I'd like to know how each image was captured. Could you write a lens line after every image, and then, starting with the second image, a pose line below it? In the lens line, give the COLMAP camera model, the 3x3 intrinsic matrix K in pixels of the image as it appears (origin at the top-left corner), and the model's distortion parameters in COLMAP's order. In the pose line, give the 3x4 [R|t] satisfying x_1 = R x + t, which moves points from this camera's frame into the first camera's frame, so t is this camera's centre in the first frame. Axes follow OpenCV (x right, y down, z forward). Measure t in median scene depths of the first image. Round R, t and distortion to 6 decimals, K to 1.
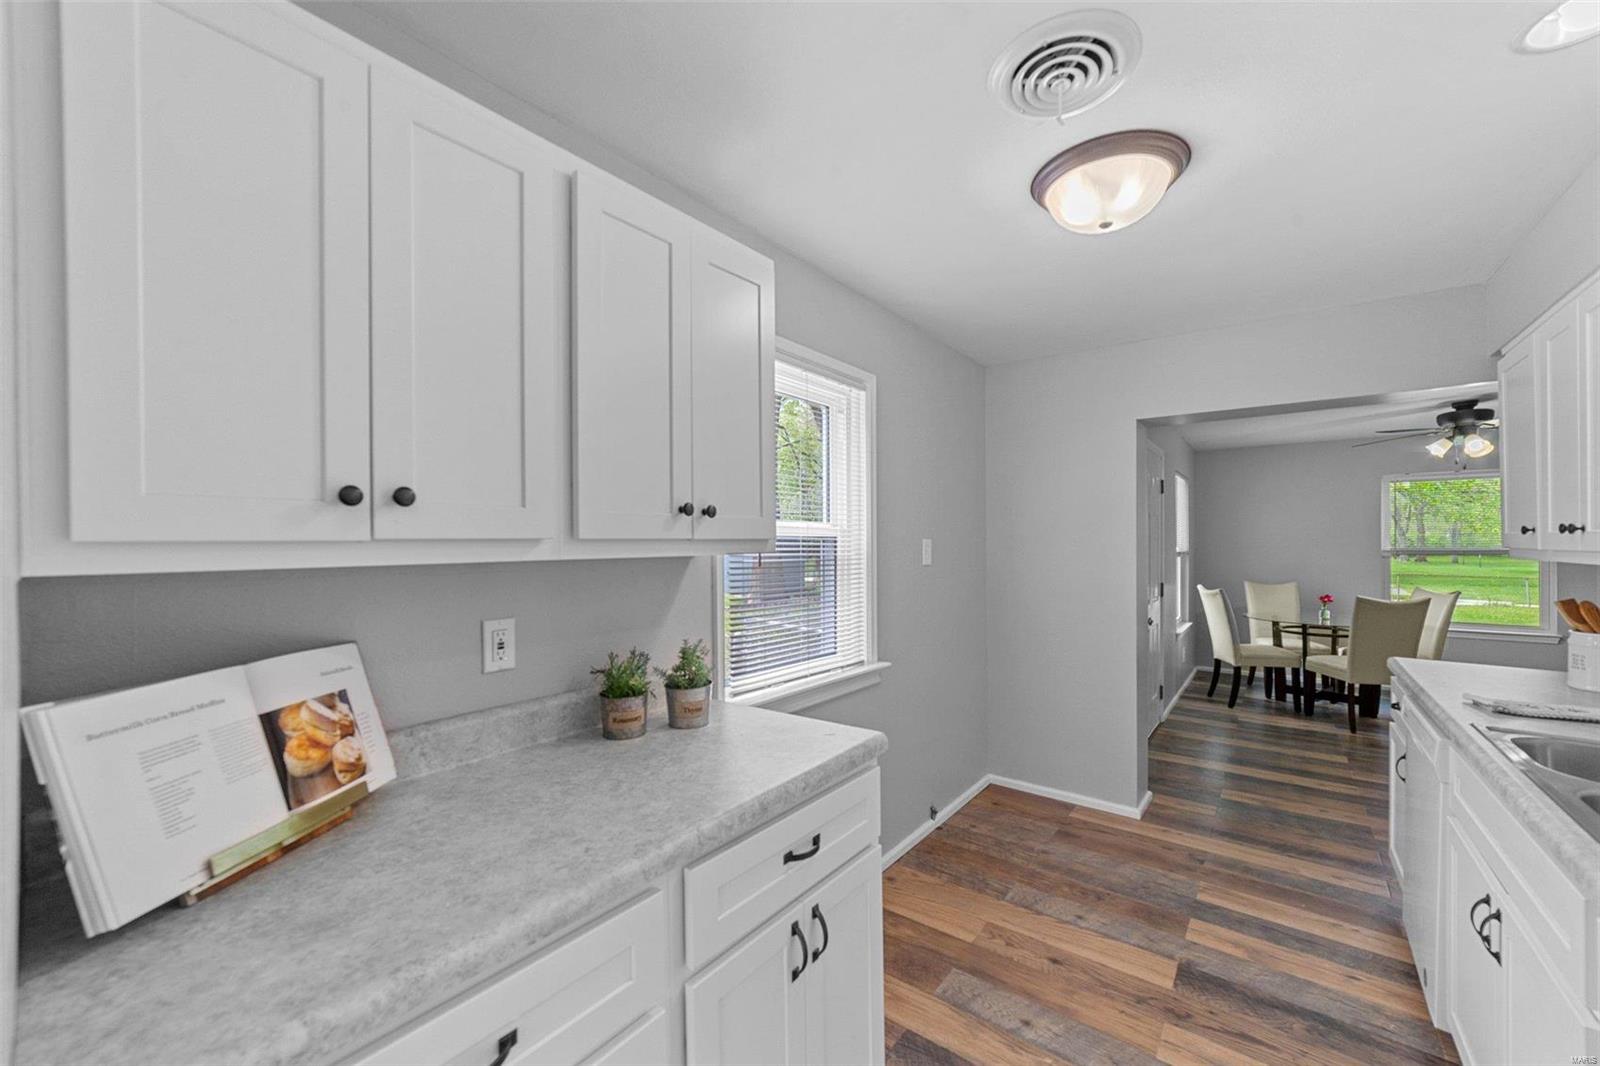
lens RADIAL K [[629.0, 0, 801.0], [0, 629.0, 546.6], [0, 0, 1]] dist [-0.010247, 0.000010]
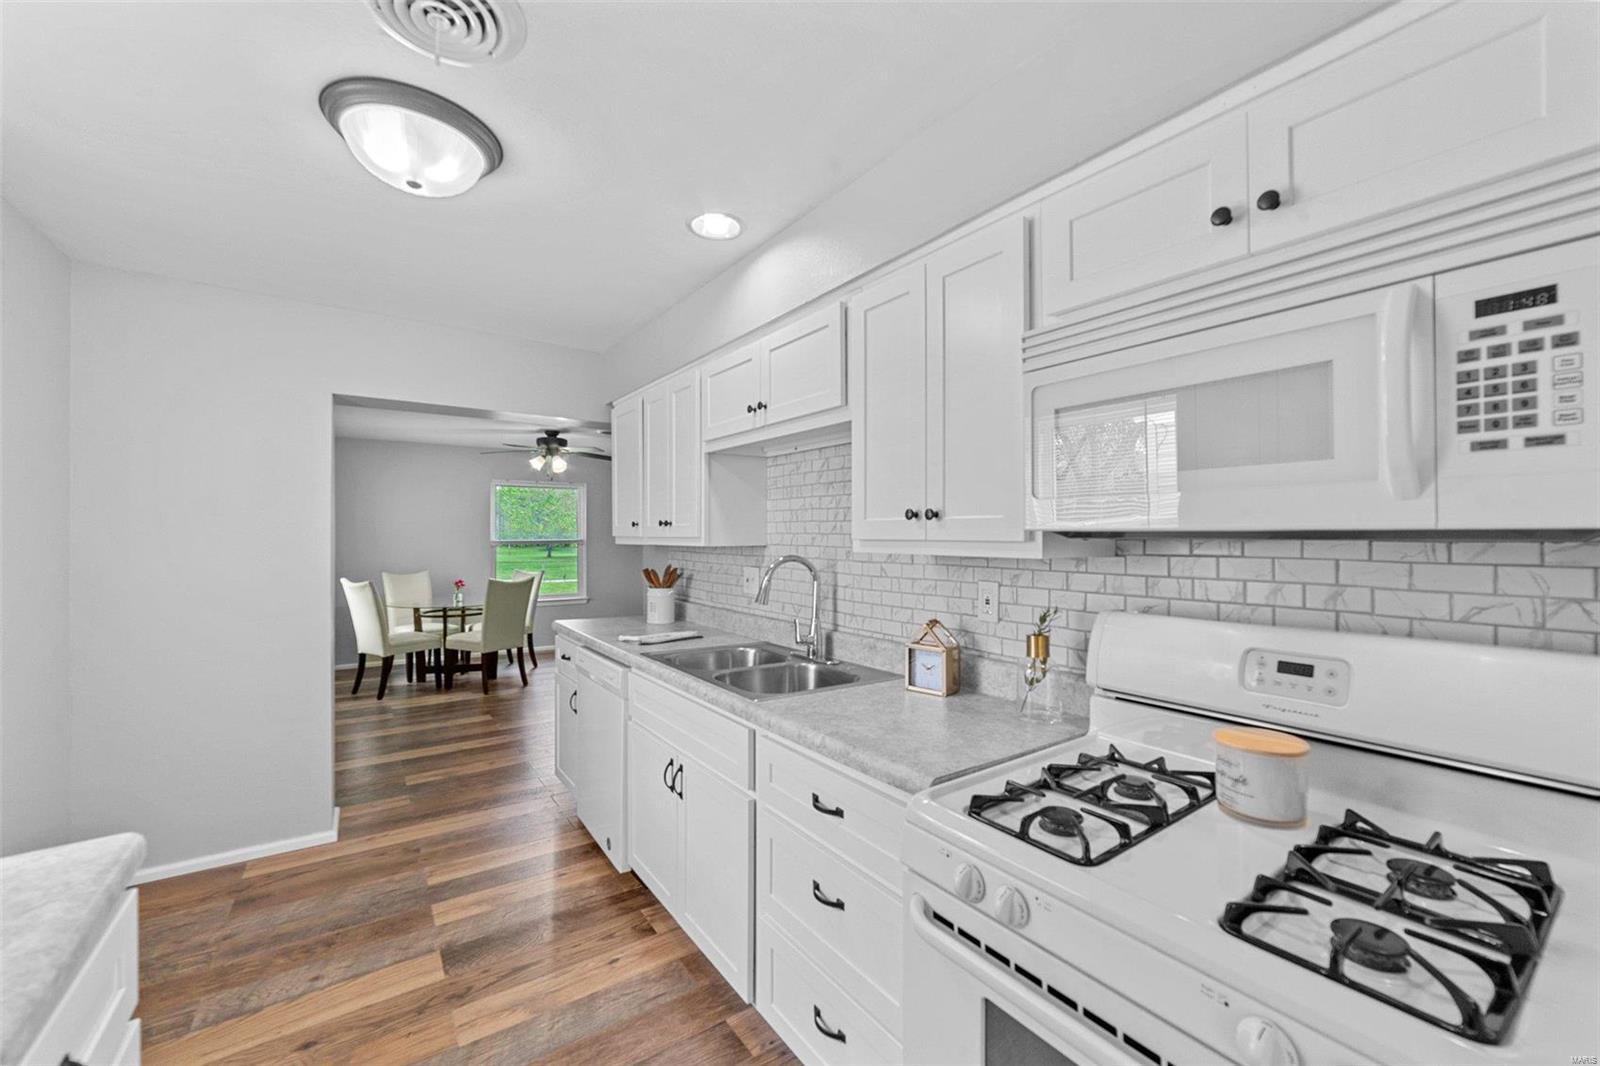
lens RADIAL K [[630.2, 0, 805.0], [0, 630.2, 536.7], [0, 0, 1]] dist [-0.001902, 0.003616]
pose [[0.295217, 0.001636, 0.955429, -0.112659], [0.004105, 0.999987, -0.002981, 0.005846], [-0.955422, 0.004802, 0.295206, 0.084165]]
